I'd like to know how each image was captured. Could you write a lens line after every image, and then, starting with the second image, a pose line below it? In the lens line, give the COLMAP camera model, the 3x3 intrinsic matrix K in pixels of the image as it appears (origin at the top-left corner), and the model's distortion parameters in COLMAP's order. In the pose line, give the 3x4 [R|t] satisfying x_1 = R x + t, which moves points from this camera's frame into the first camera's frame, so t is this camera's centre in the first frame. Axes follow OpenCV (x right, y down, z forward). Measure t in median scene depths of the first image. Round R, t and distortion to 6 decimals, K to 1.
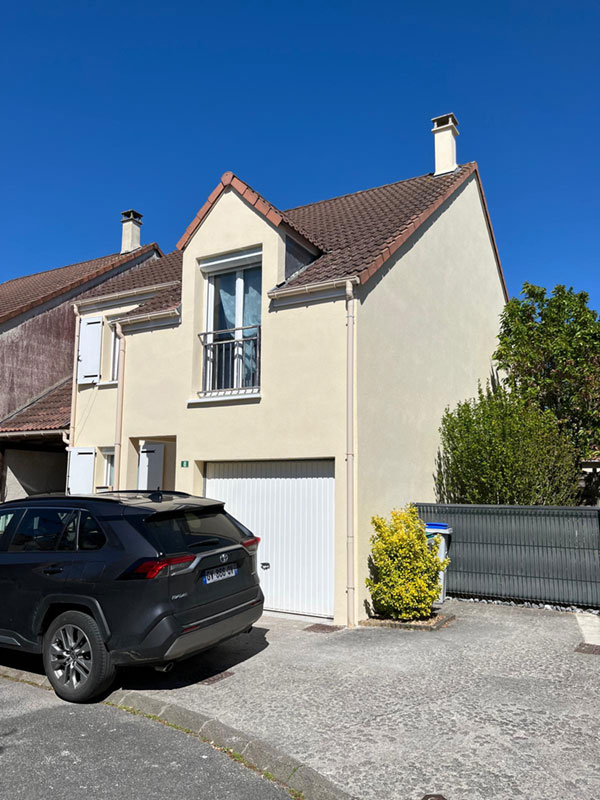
lens RADIAL K [[572.2, 0, 315.7], [0, 572.2, 407.1], [0, 0, 1]] dist [0.003668, 0.001713]
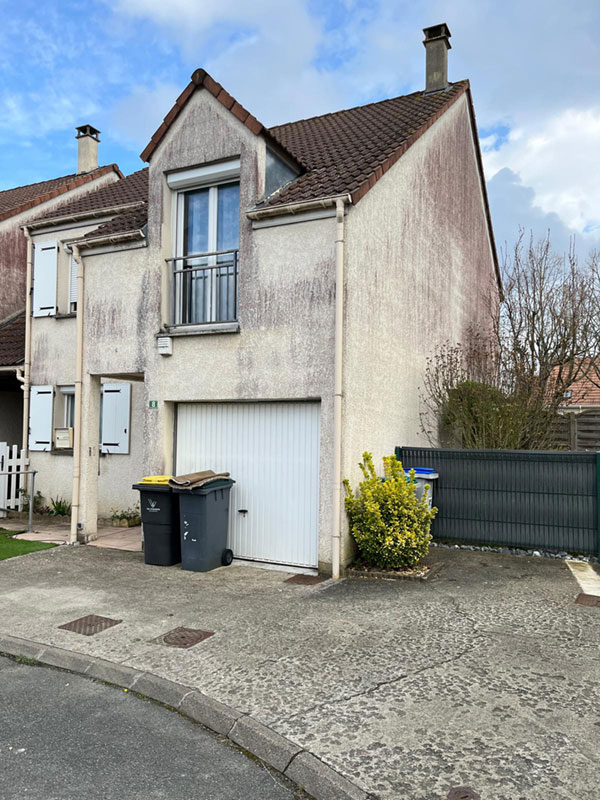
lens RADIAL K [[572.2, 0, 315.7], [0, 572.2, 407.1], [0, 0, 1]] dist [0.003668, 0.001713]
pose [[0.998320, 0.007436, 0.057469, -0.036074], [-0.013099, 0.995020, 0.098813, 0.016539], [-0.056448, -0.099400, 0.993445, 0.123203]]
